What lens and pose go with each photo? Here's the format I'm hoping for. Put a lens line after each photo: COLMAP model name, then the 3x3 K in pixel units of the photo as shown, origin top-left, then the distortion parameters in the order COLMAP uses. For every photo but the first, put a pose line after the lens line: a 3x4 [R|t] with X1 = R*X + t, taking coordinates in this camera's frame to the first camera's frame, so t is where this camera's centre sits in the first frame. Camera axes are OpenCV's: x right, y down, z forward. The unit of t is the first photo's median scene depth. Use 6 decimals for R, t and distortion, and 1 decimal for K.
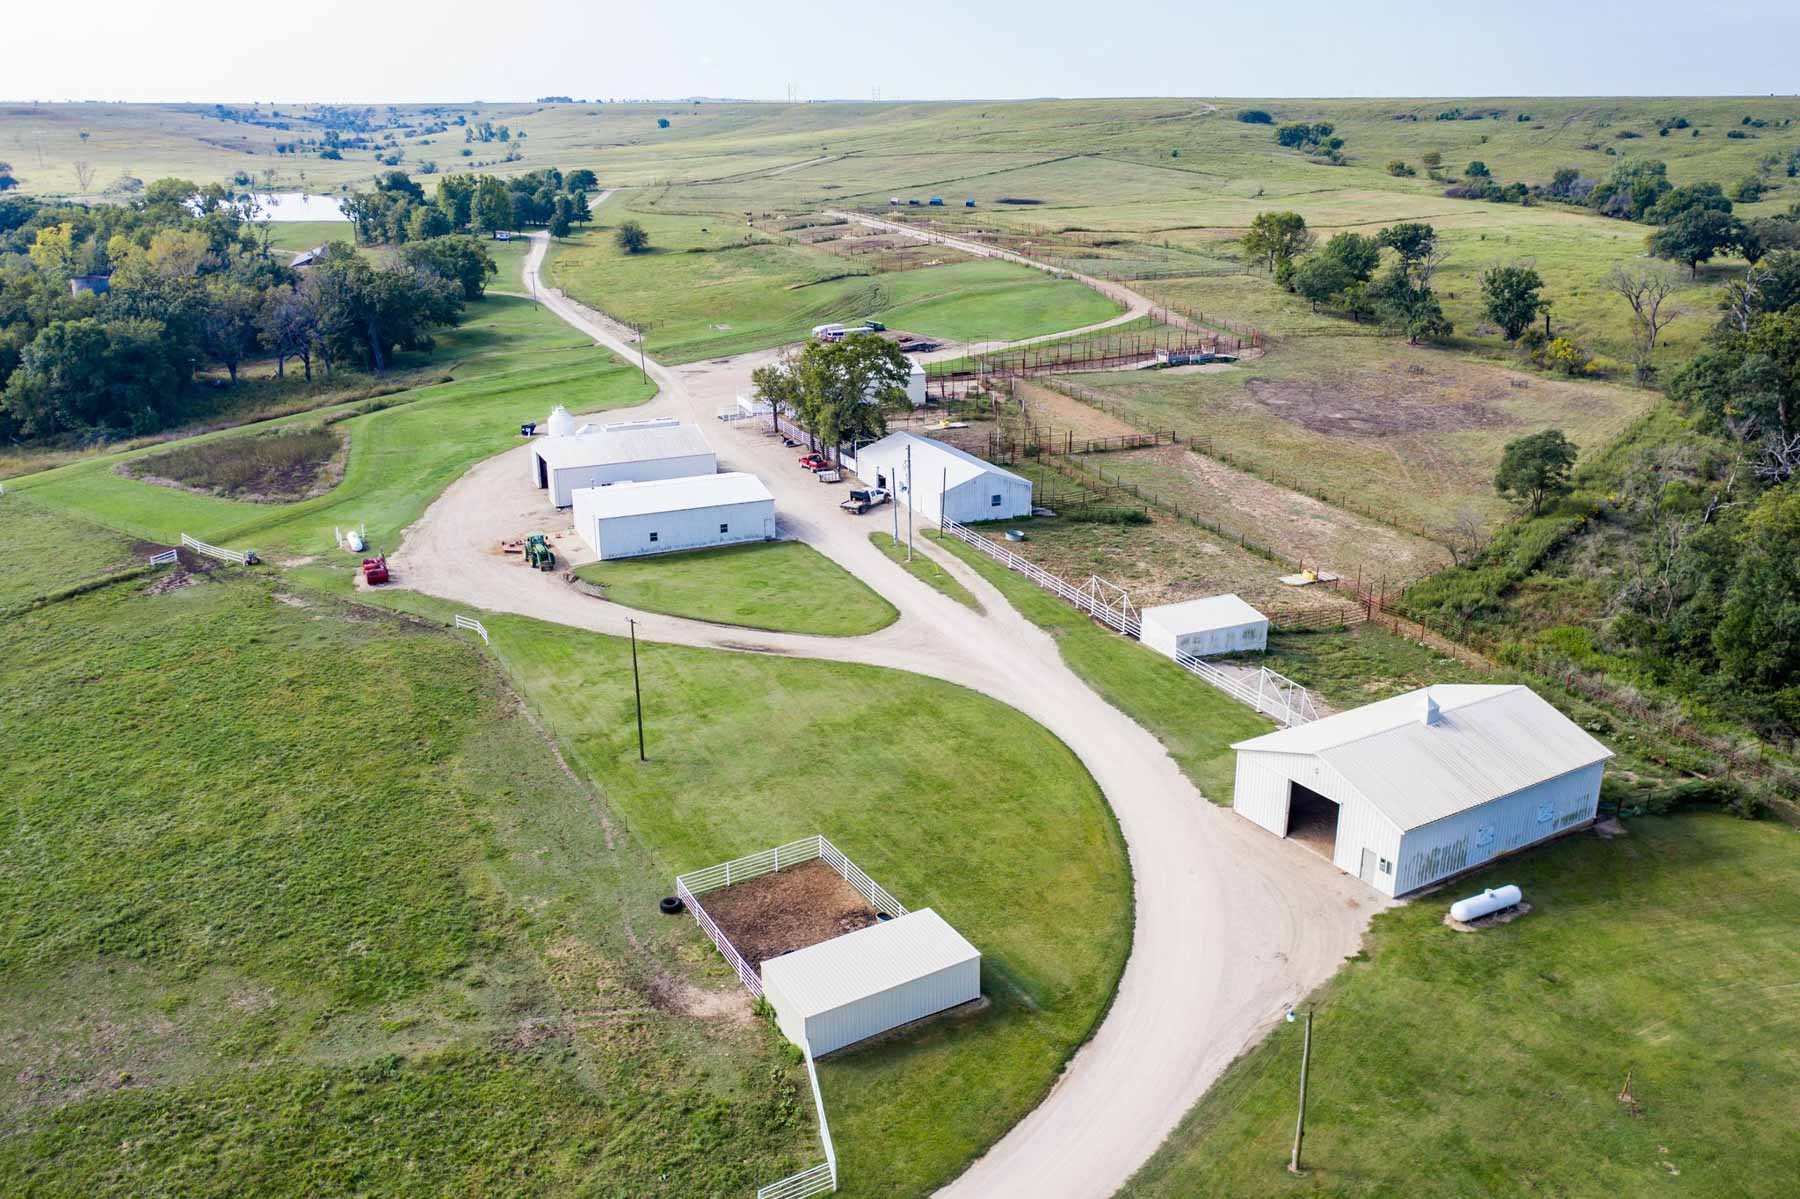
lens RADIAL K [[1447.2, 0, 900.0], [0, 1447.2, 599.5], [0, 0, 1]] dist [-0.014515, 0.000908]
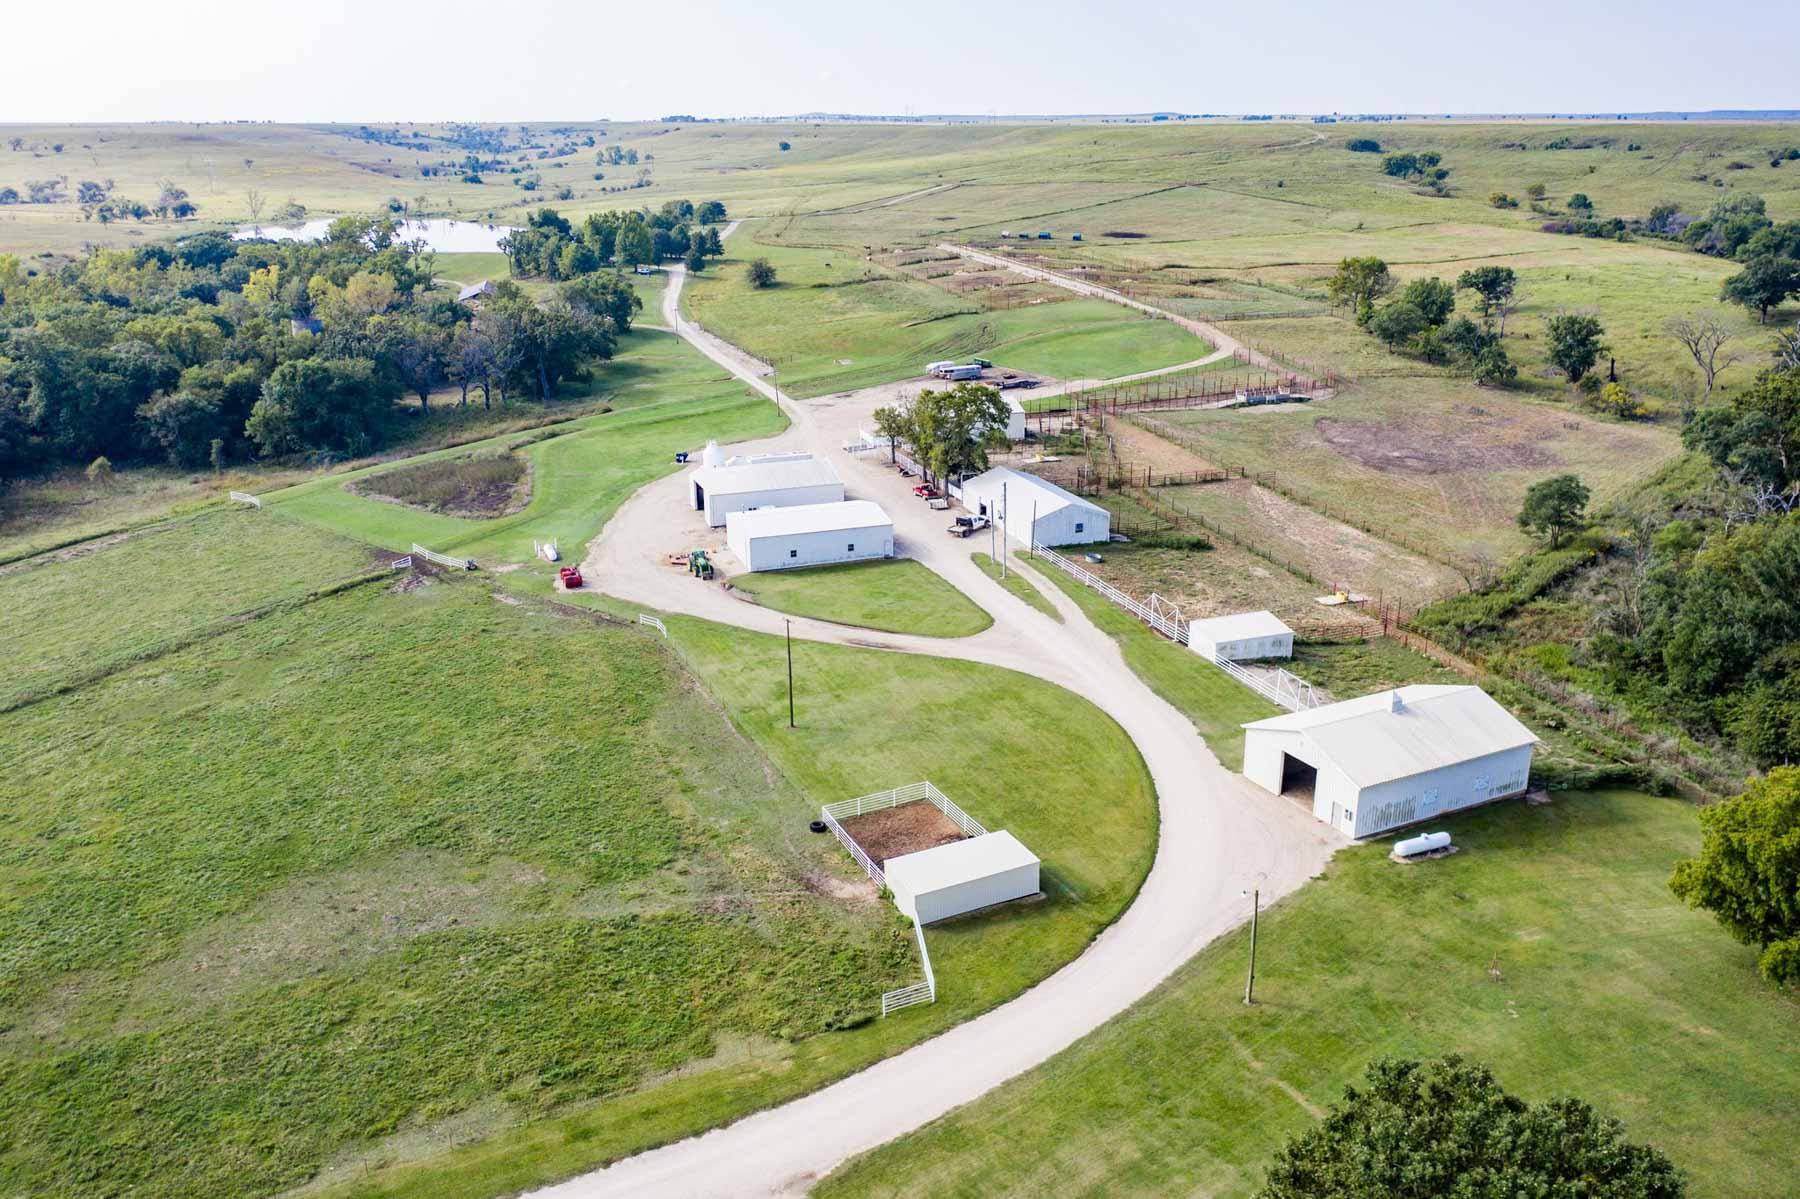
lens RADIAL K [[1447.2, 0, 900.0], [0, 1447.2, 599.5], [0, 0, 1]] dist [-0.014515, 0.000908]
pose [[0.997104, 0.021406, -0.072976, 0.007895], [-0.022006, 0.999730, -0.007433, 0.002113], [0.072797, 0.009017, 0.997306, -0.190065]]
